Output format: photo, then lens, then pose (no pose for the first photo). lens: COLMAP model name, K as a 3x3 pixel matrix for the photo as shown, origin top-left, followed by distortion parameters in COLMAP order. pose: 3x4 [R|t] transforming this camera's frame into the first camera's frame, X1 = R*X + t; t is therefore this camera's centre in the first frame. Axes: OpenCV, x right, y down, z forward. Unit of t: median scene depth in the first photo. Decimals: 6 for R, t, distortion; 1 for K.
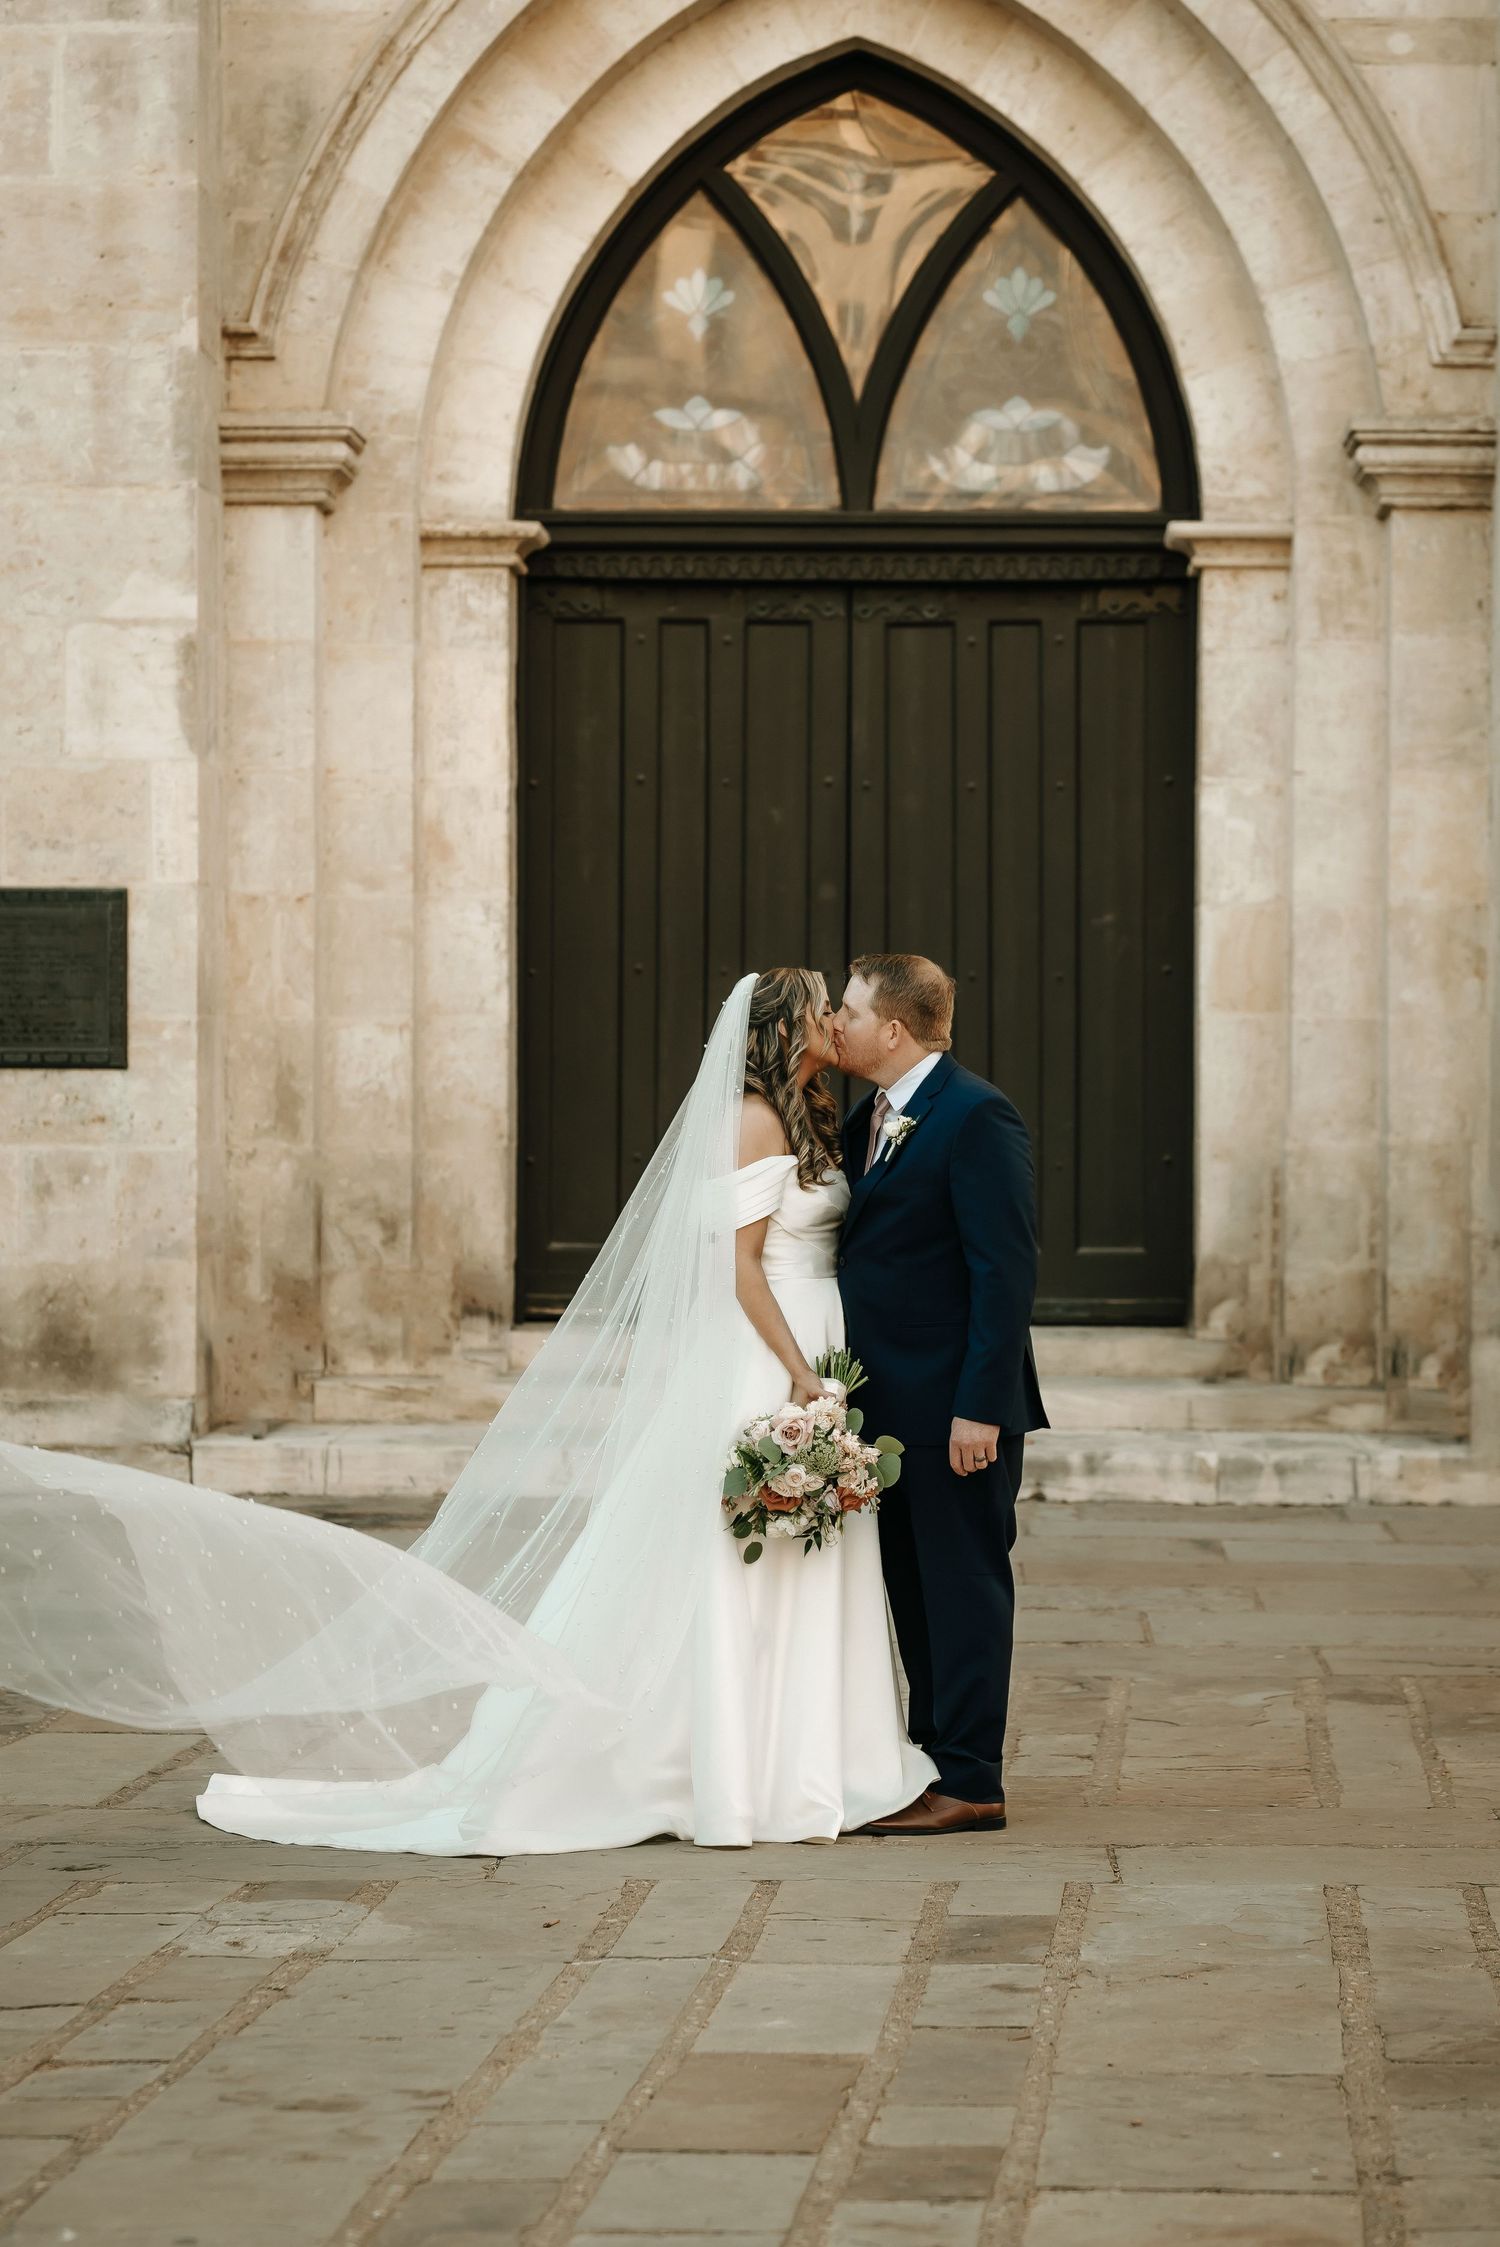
lens RADIAL K [[6566.5, 0, 748.2], [0, 6566.5, 1121.2], [0, 0, 1]] dist [0.116394, 0.000000]
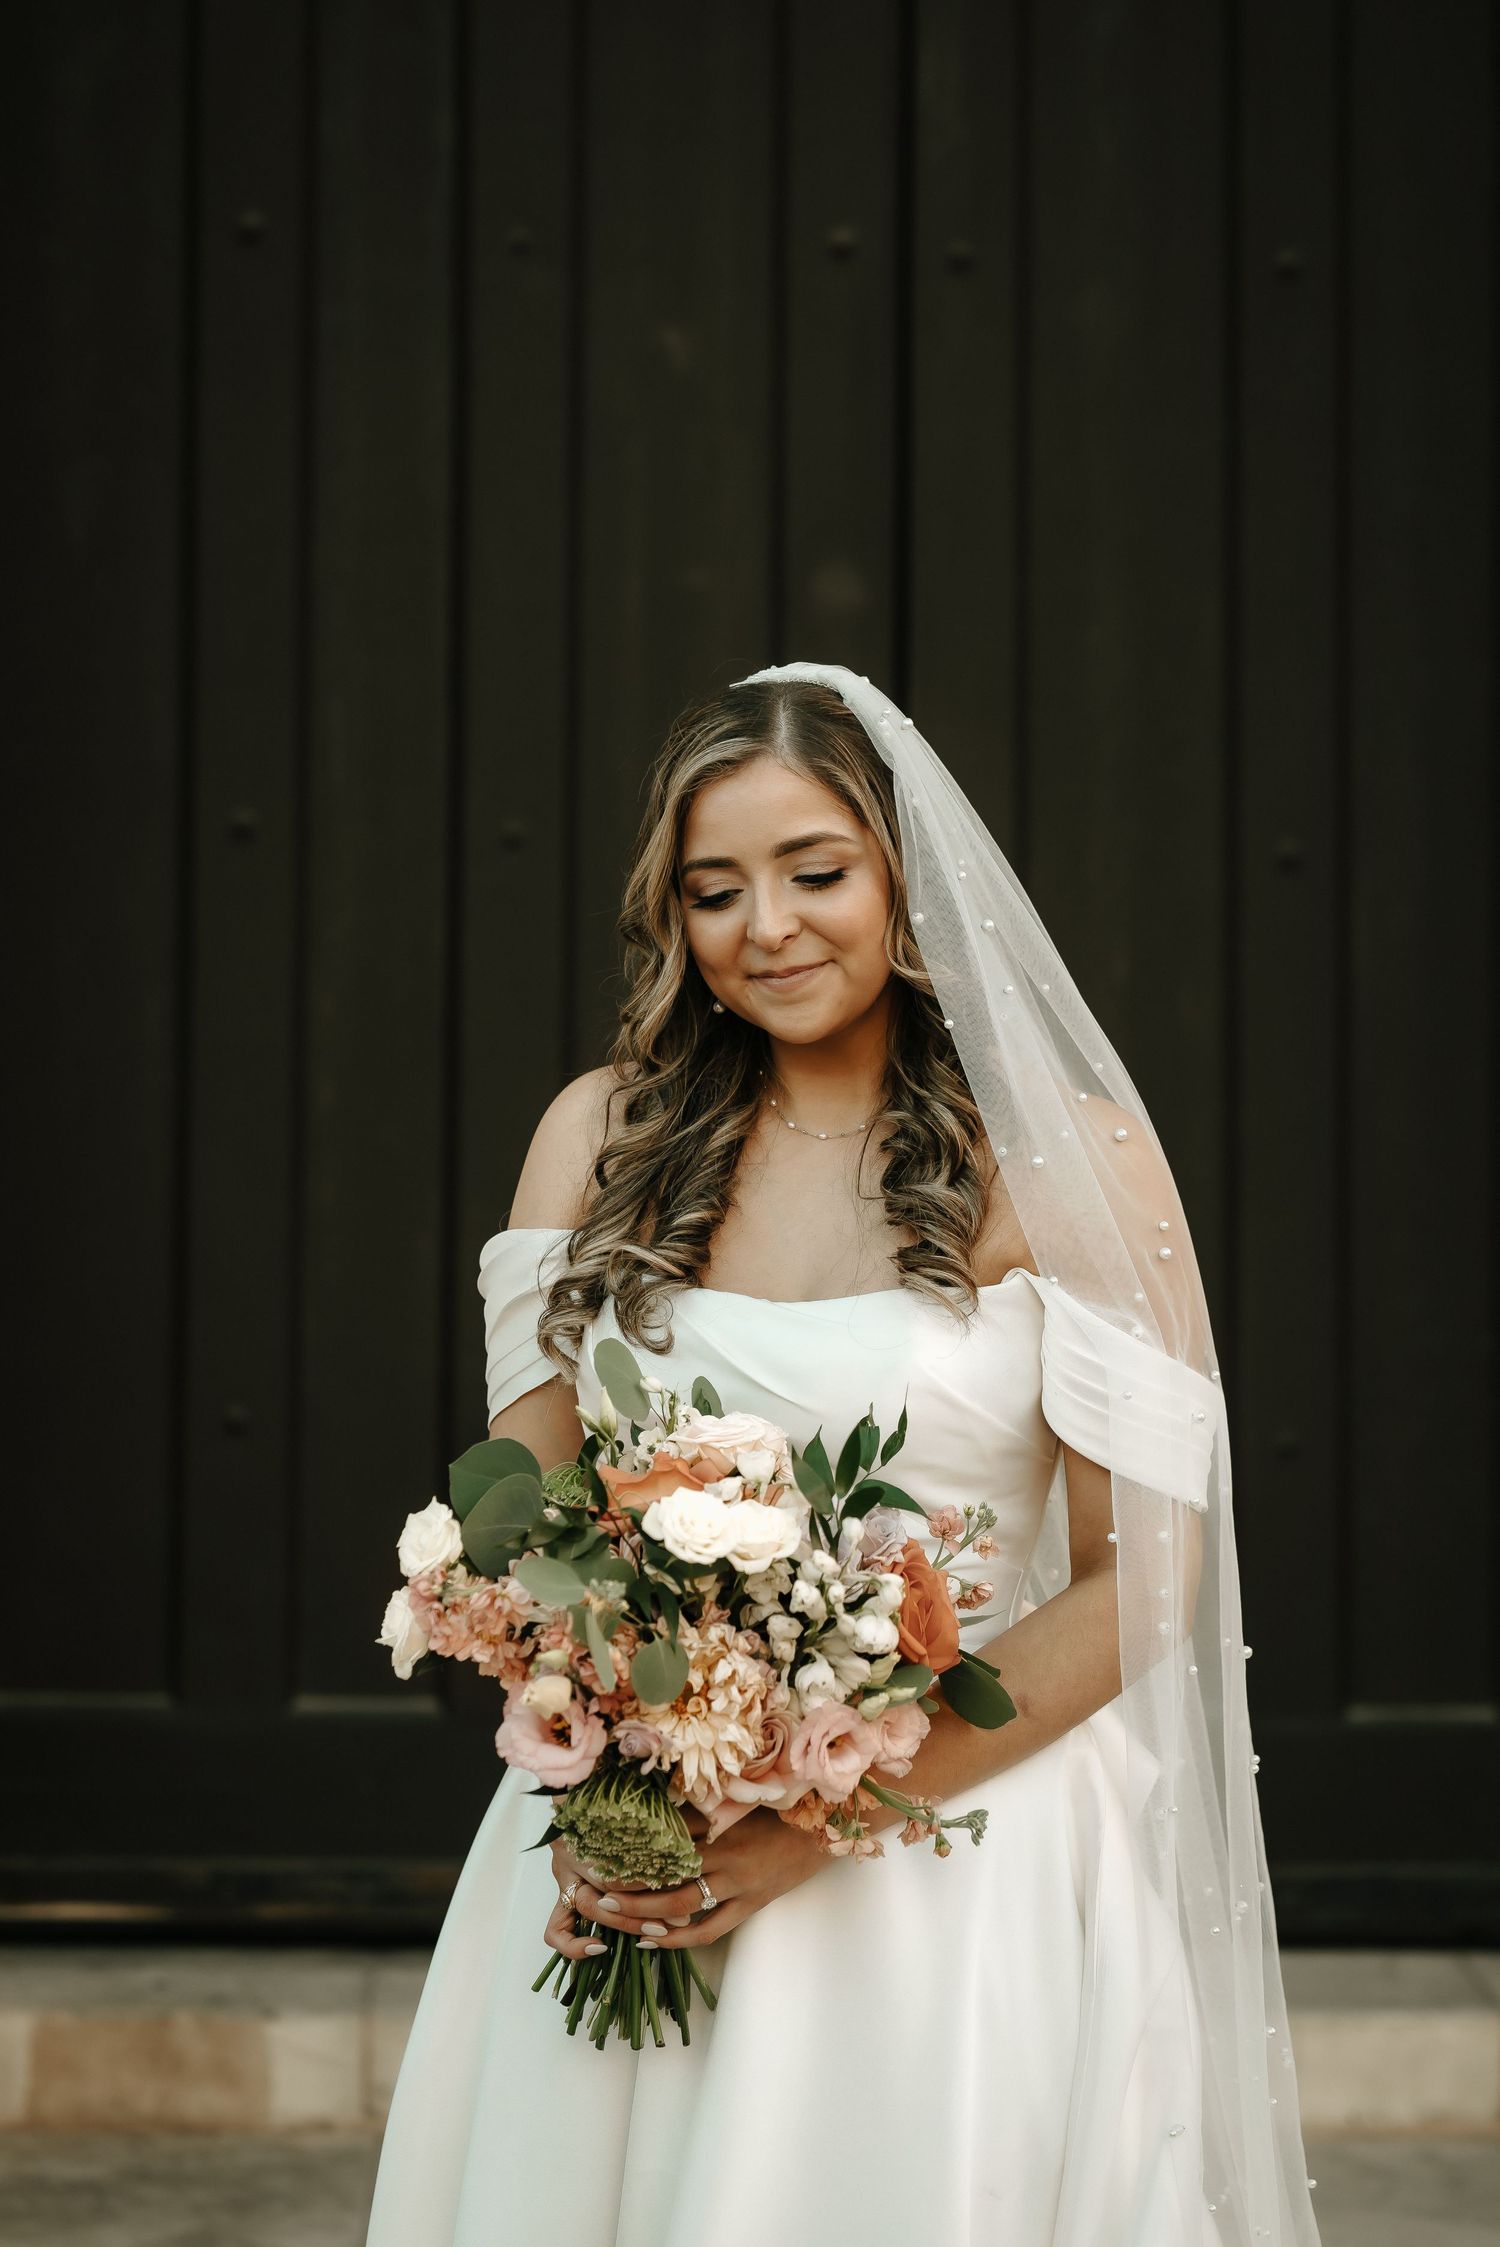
lens RADIAL K [[6566.5, 0, 749.4], [0, 6566.5, 1122.0], [0, 0, 1]] dist [0.116394, 0.000000]
pose [[0.997818, 0.003363, 0.065944, -0.013528], [-0.002040, 0.999796, -0.020107, -0.002692], [-0.065998, 0.019928, 0.997621, 0.700701]]
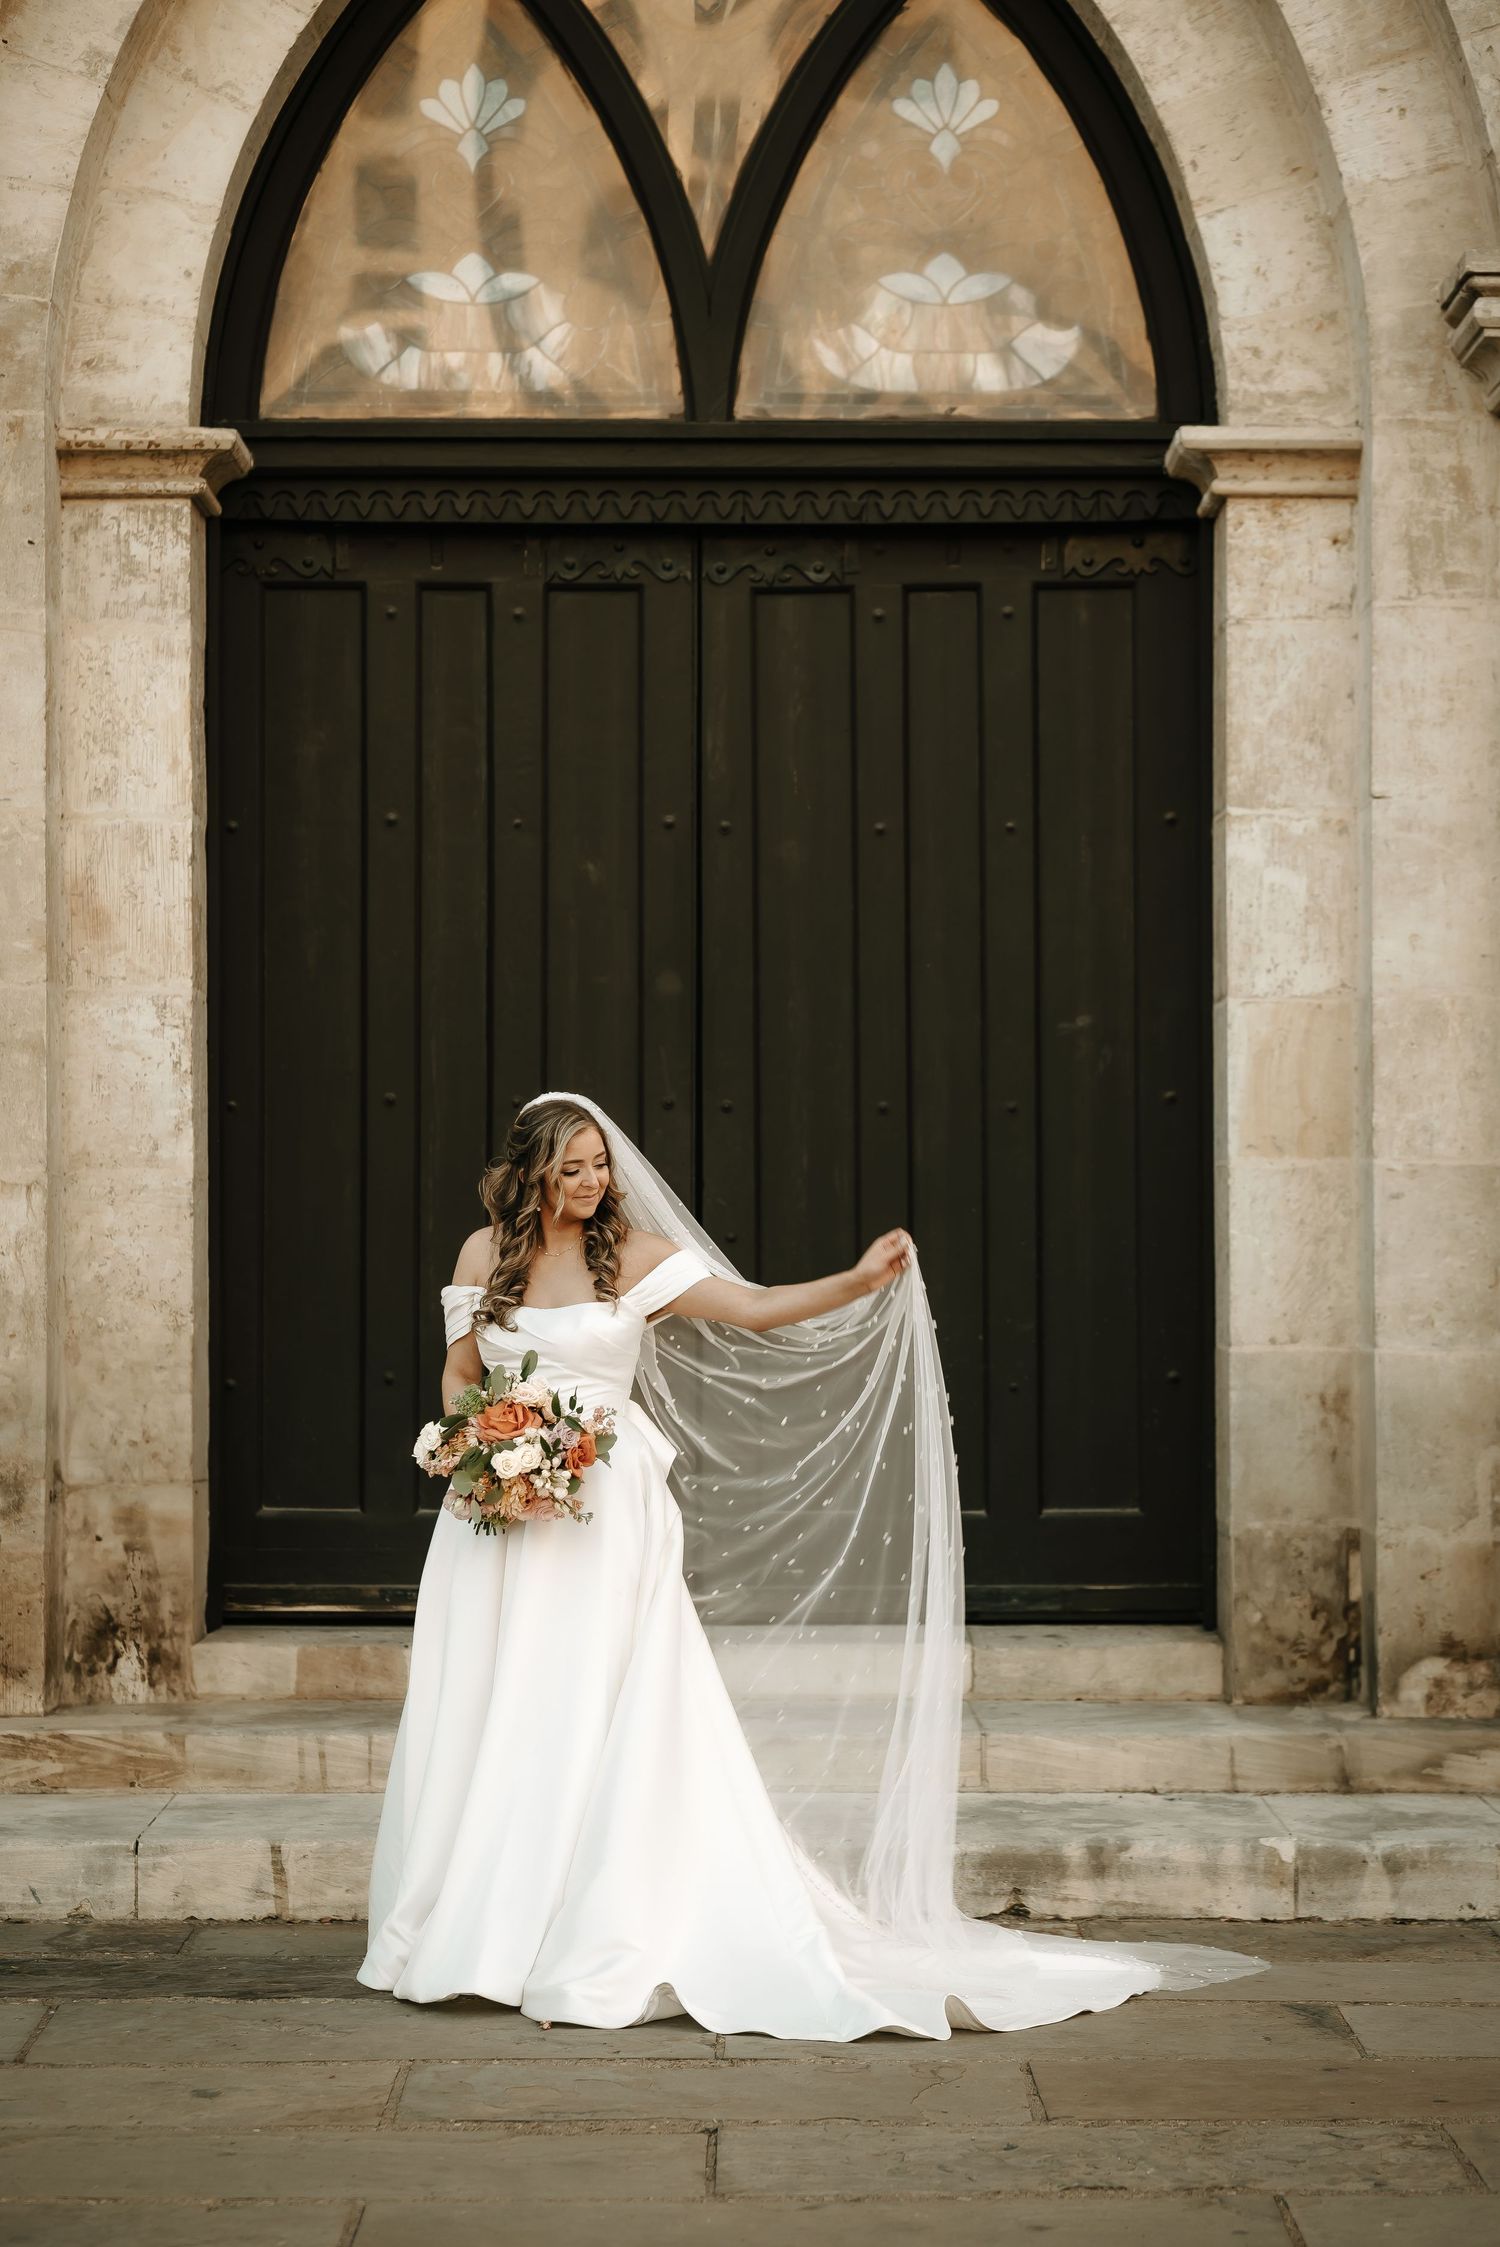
lens RADIAL K [[6566.5, 0, 750.6], [0, 6566.5, 1135.0], [0, 0, 1]] dist [0.116394, 0.000000]
pose [[0.999326, -0.005376, 0.036310, -0.004268], [0.006316, 0.999647, -0.025813, -0.001882], [-0.036158, 0.026025, 0.999007, 0.331784]]
